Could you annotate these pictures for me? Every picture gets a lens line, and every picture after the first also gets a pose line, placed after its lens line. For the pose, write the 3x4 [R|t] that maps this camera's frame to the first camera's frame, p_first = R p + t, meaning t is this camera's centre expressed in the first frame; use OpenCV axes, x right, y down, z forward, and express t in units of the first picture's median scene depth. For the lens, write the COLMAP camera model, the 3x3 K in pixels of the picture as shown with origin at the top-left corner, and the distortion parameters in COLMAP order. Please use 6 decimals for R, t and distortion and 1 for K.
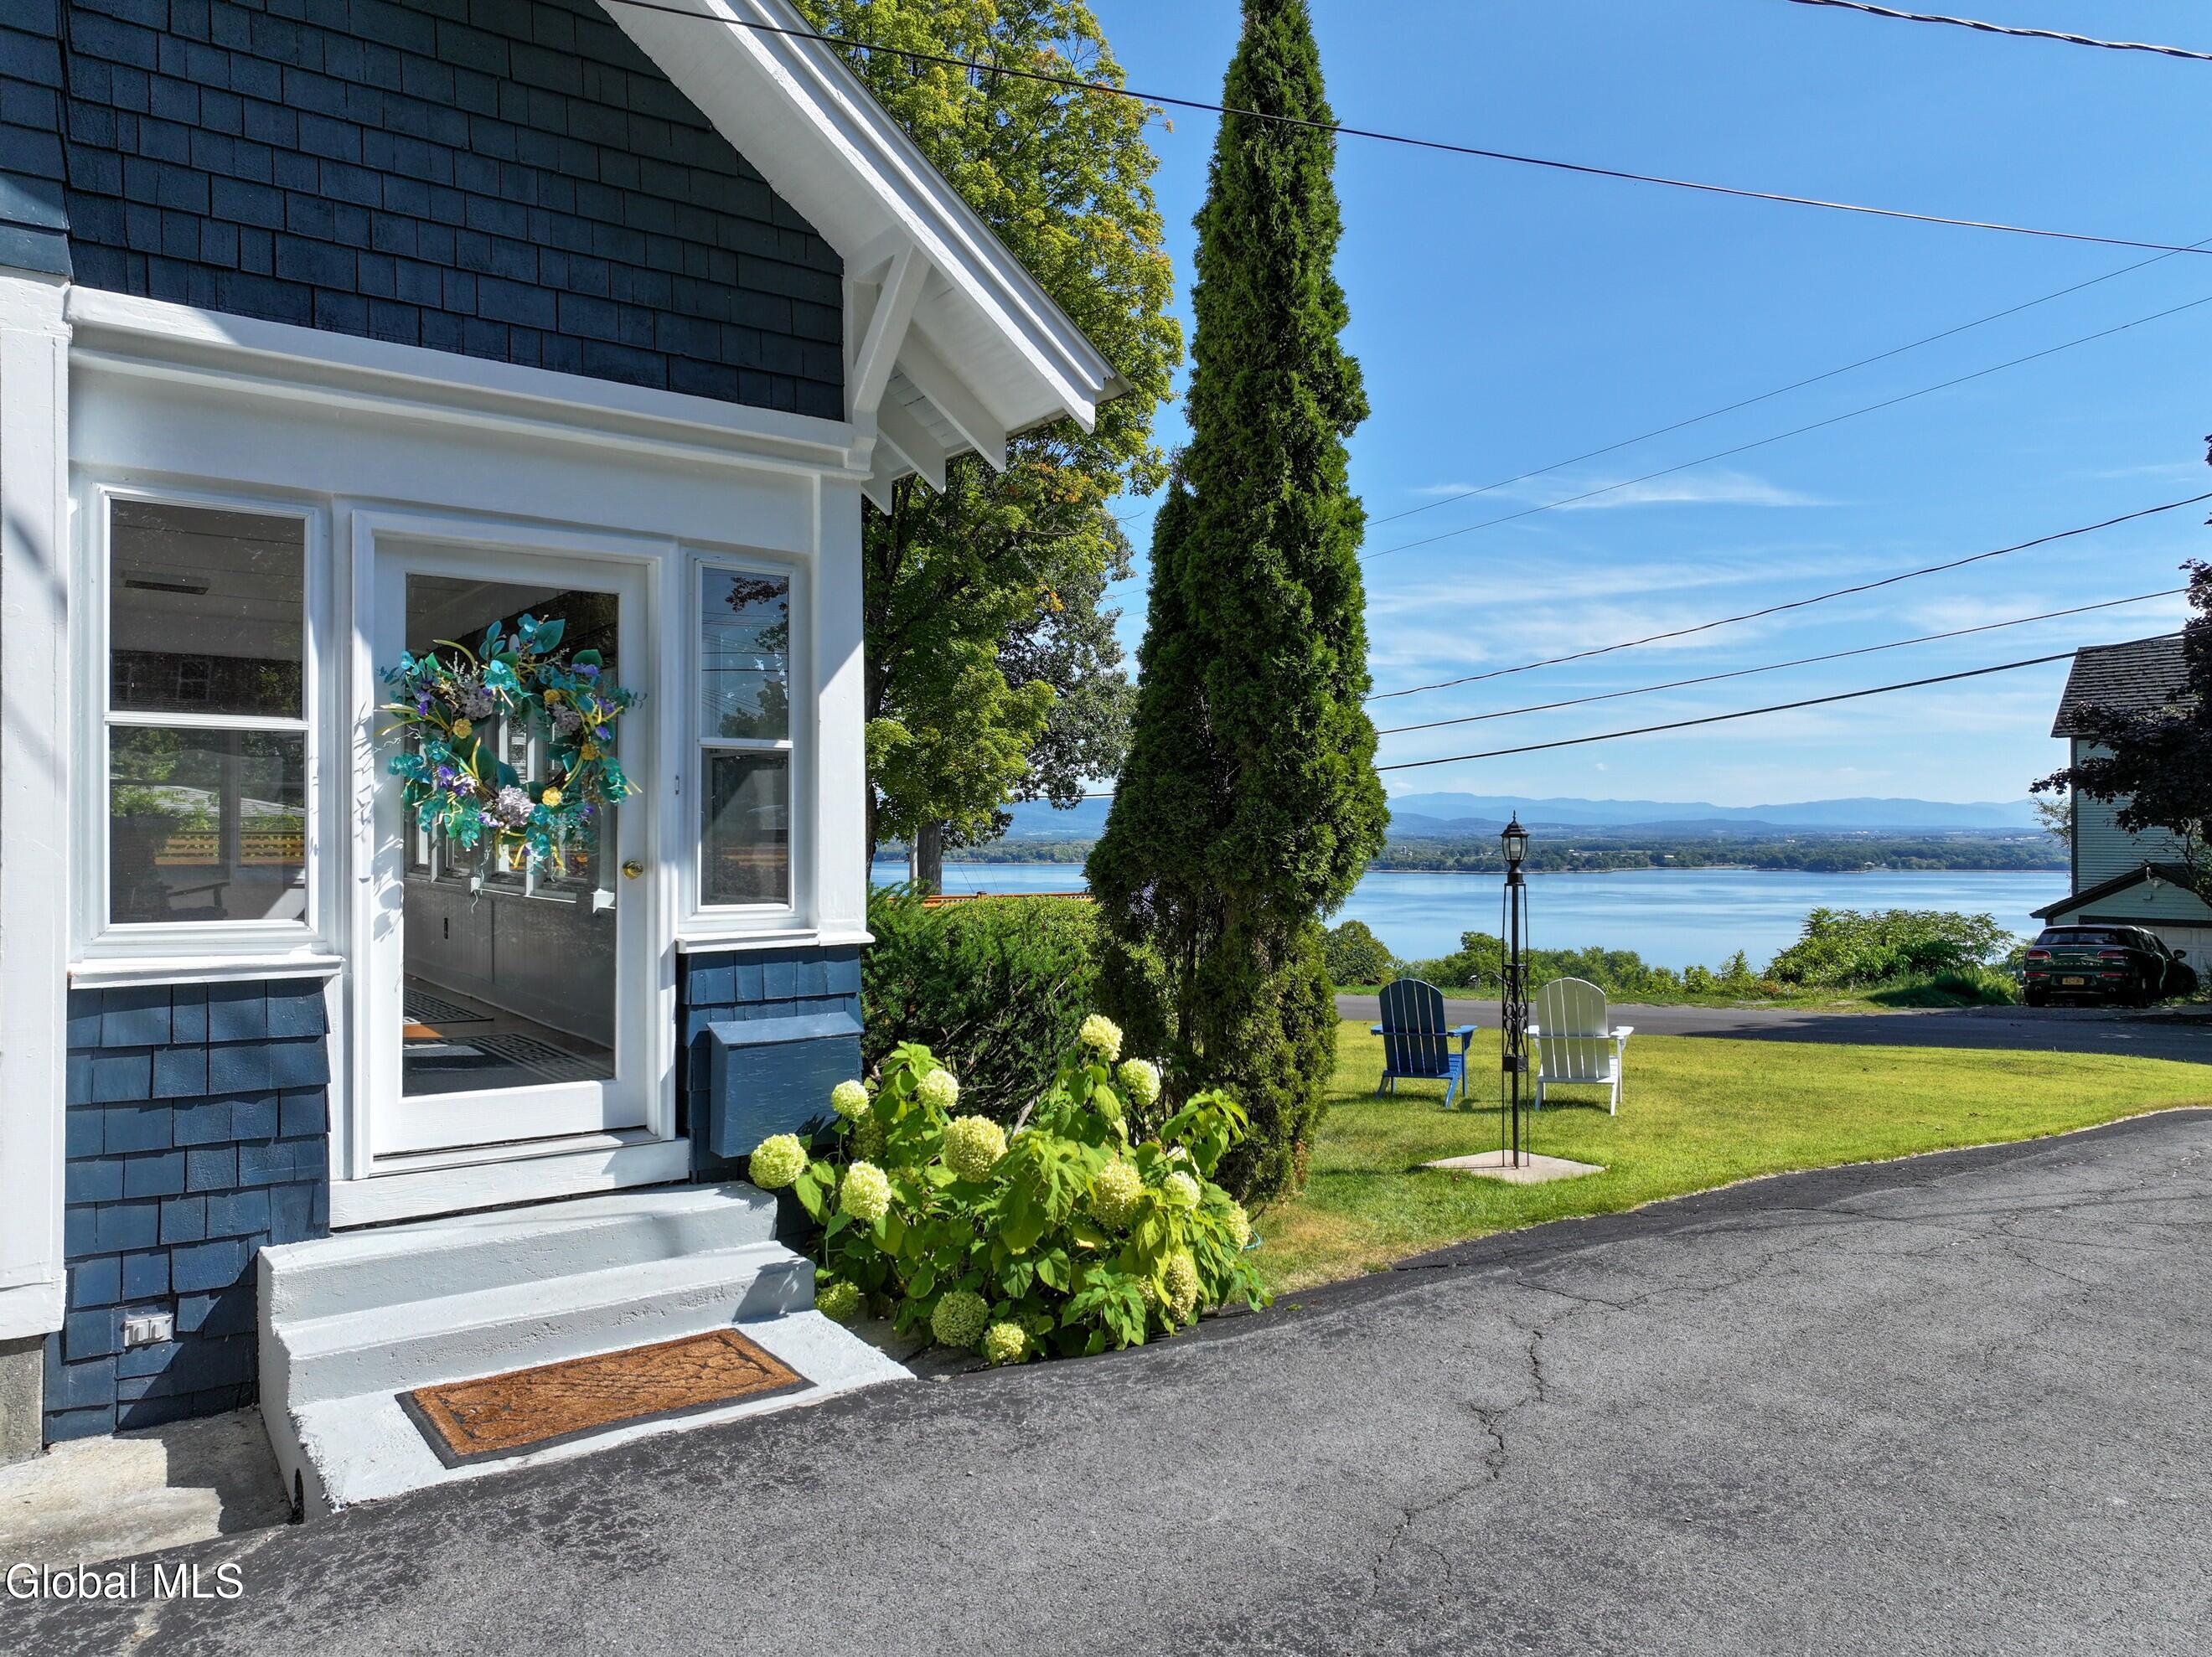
lens RADIAL K [[1550.4, 0, 1111.0], [0, 1550.4, 825.9], [0, 0, 1]] dist [0.006065, 0.004531]
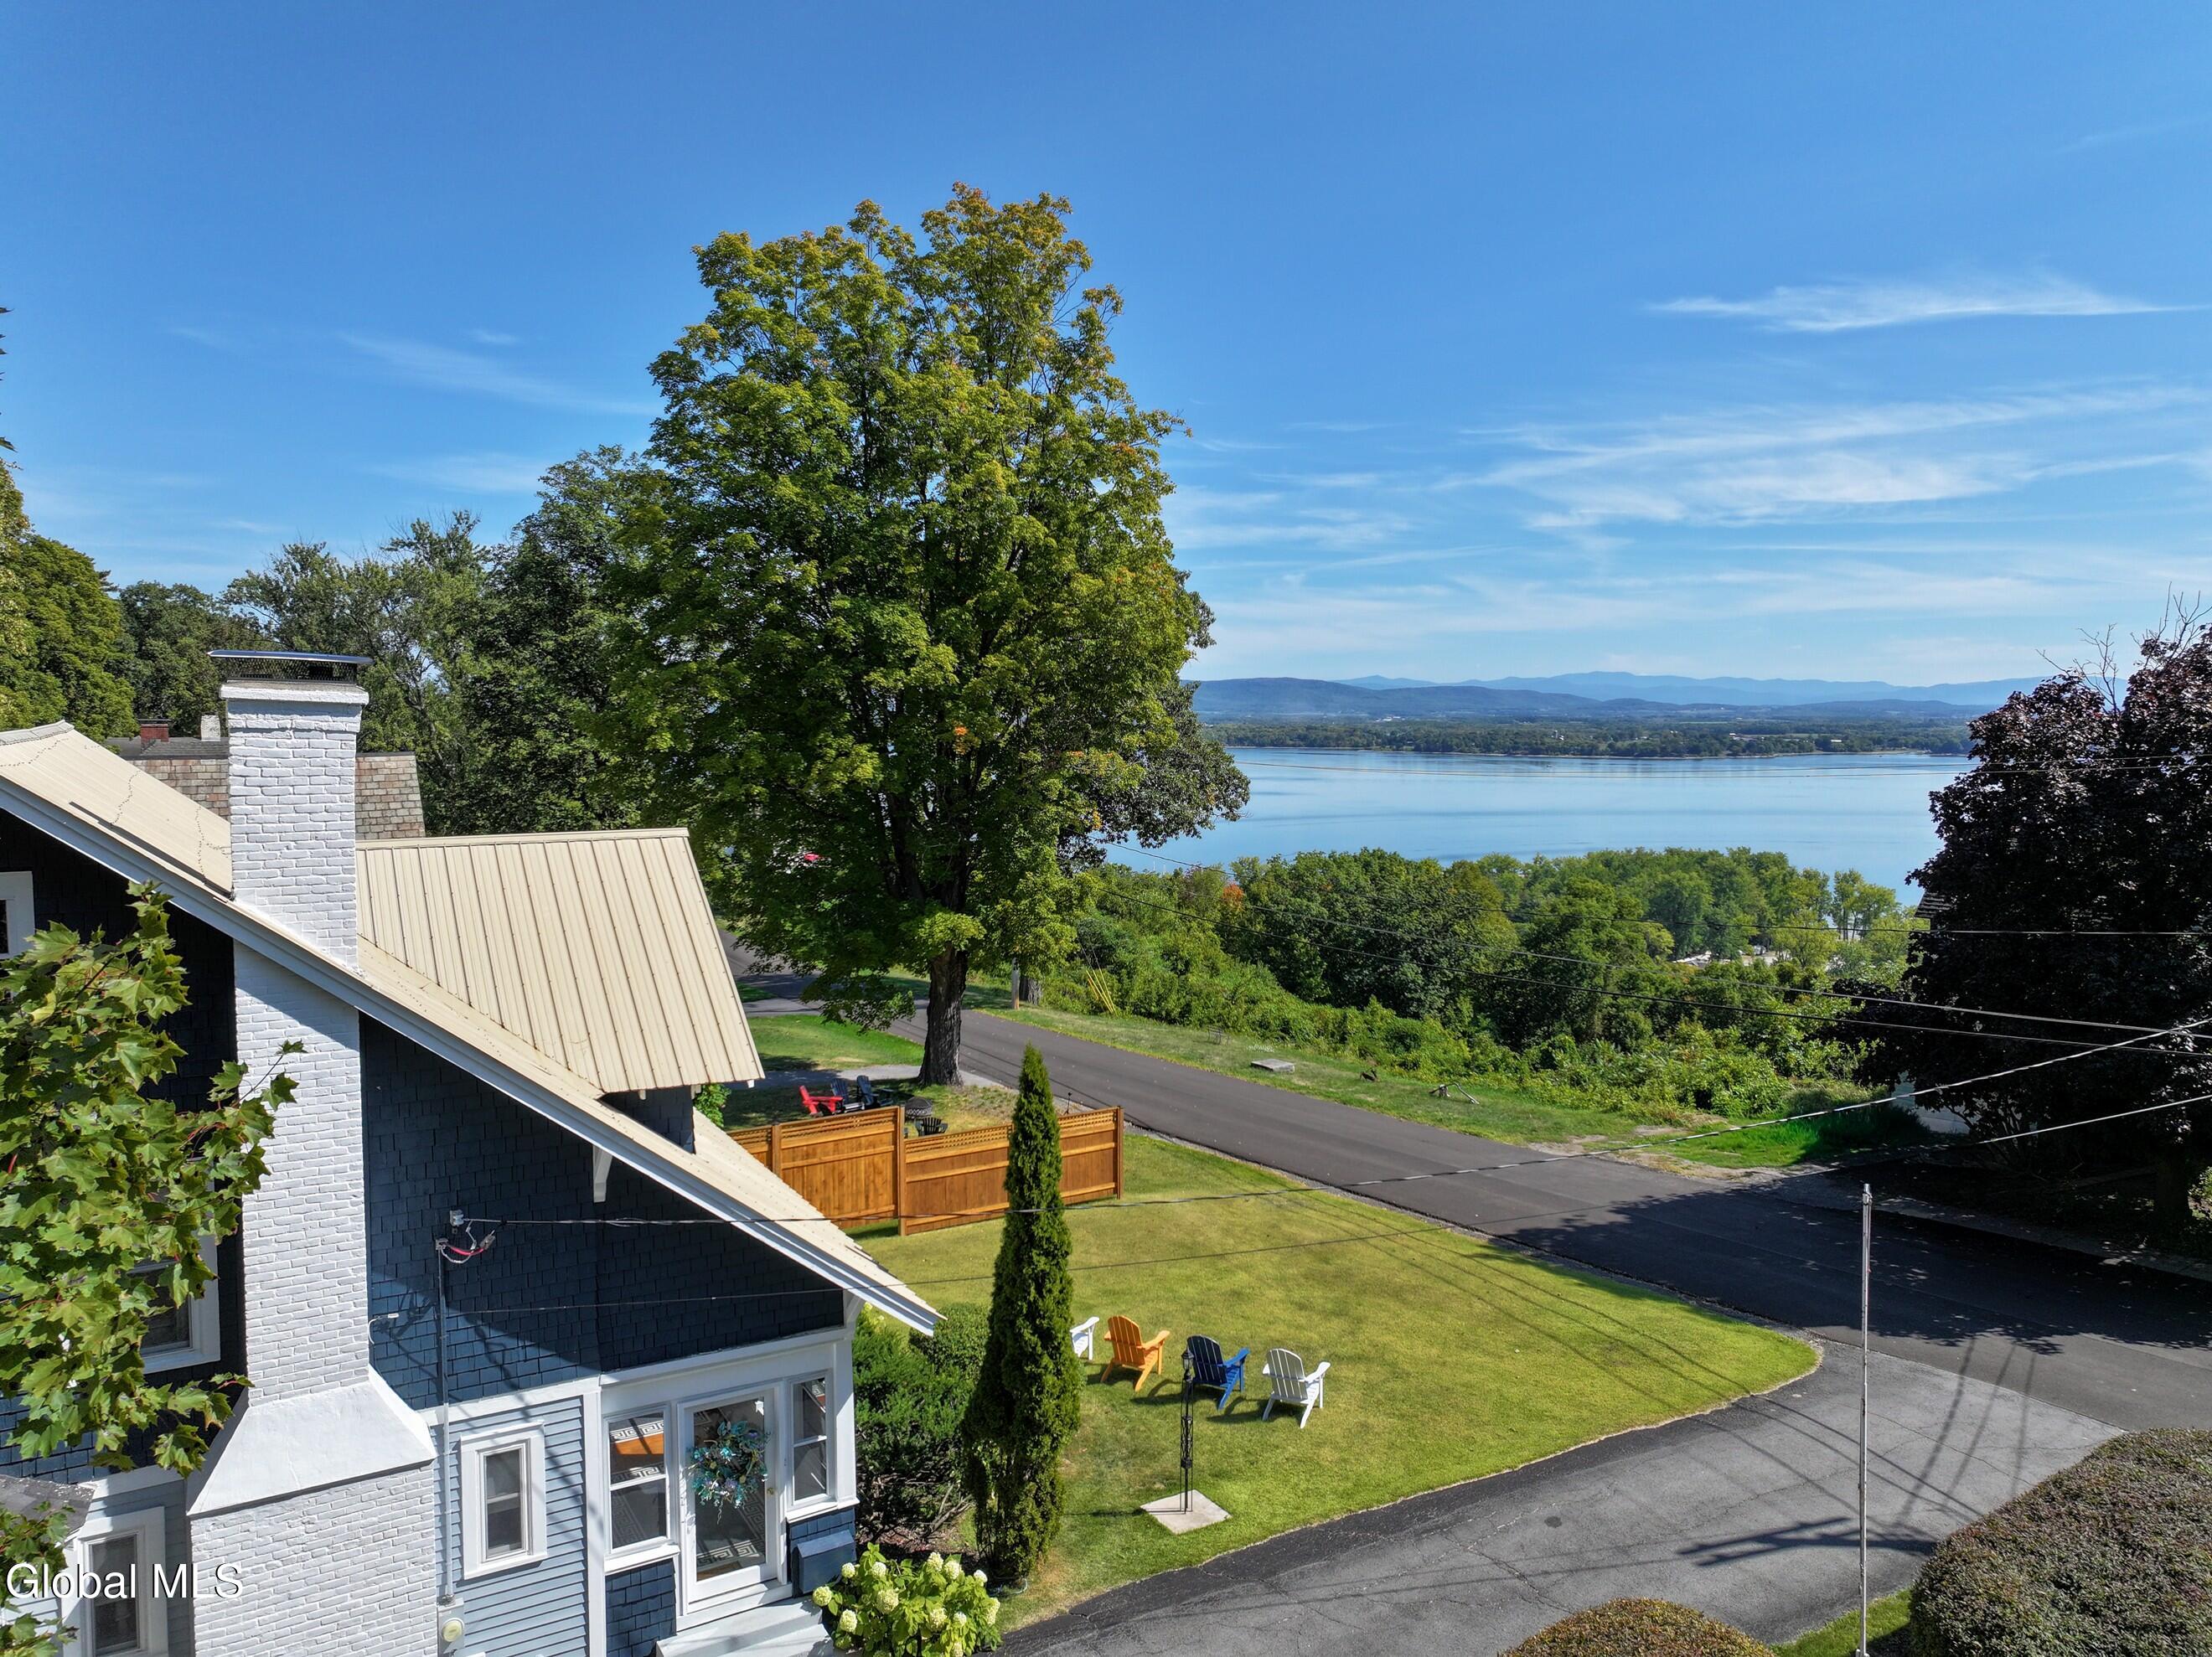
lens RADIAL K [[1552.1, 0, 1108.9], [0, 1552.1, 831.7], [0, 0, 1]] dist [0.005125, 0.005482]
pose [[0.995575, 0.007234, -0.093696, 0.185651], [0.000396, 0.996701, 0.081158, -0.463553], [0.093974, -0.080836, 0.992288, -0.546565]]
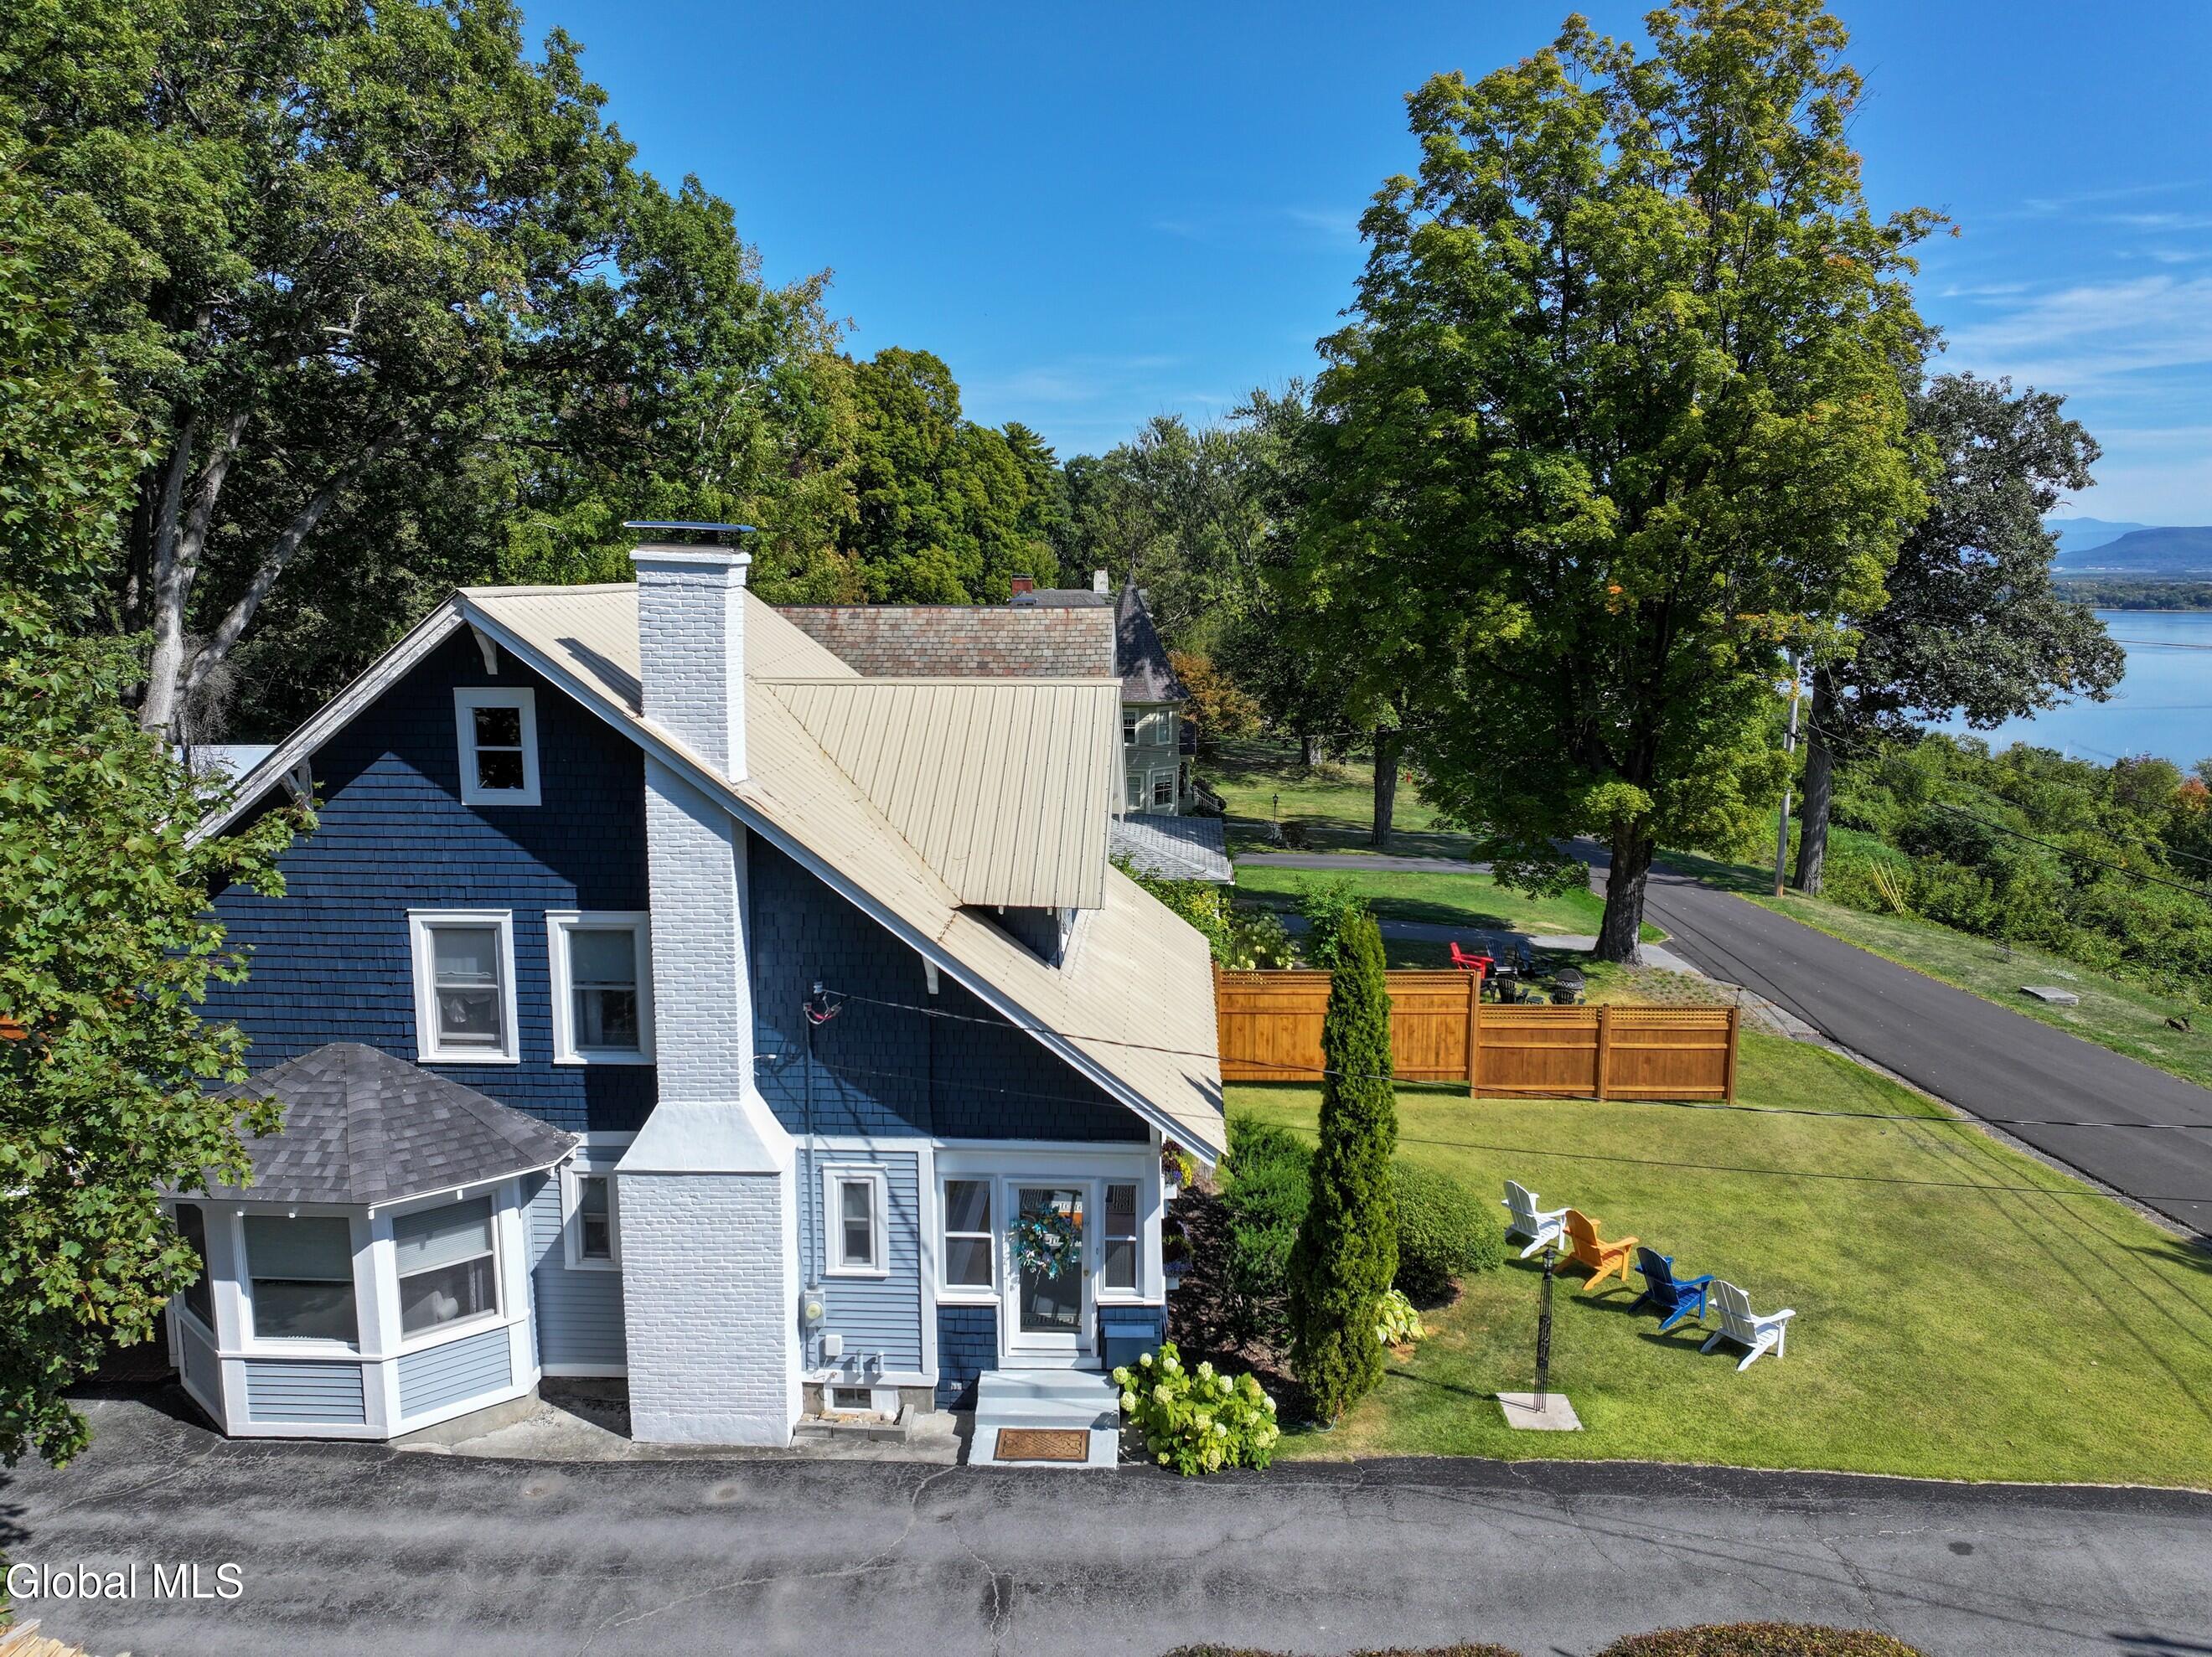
lens RADIAL K [[1550.4, 0, 1111.0], [0, 1550.4, 825.9], [0, 0, 1]] dist [0.006065, 0.004531]
pose [[0.793998, 0.101214, -0.599436, 0.509174], [0.001253, 0.985768, 0.168105, -0.465554], [0.607919, -0.134226, 0.782571, -0.437308]]
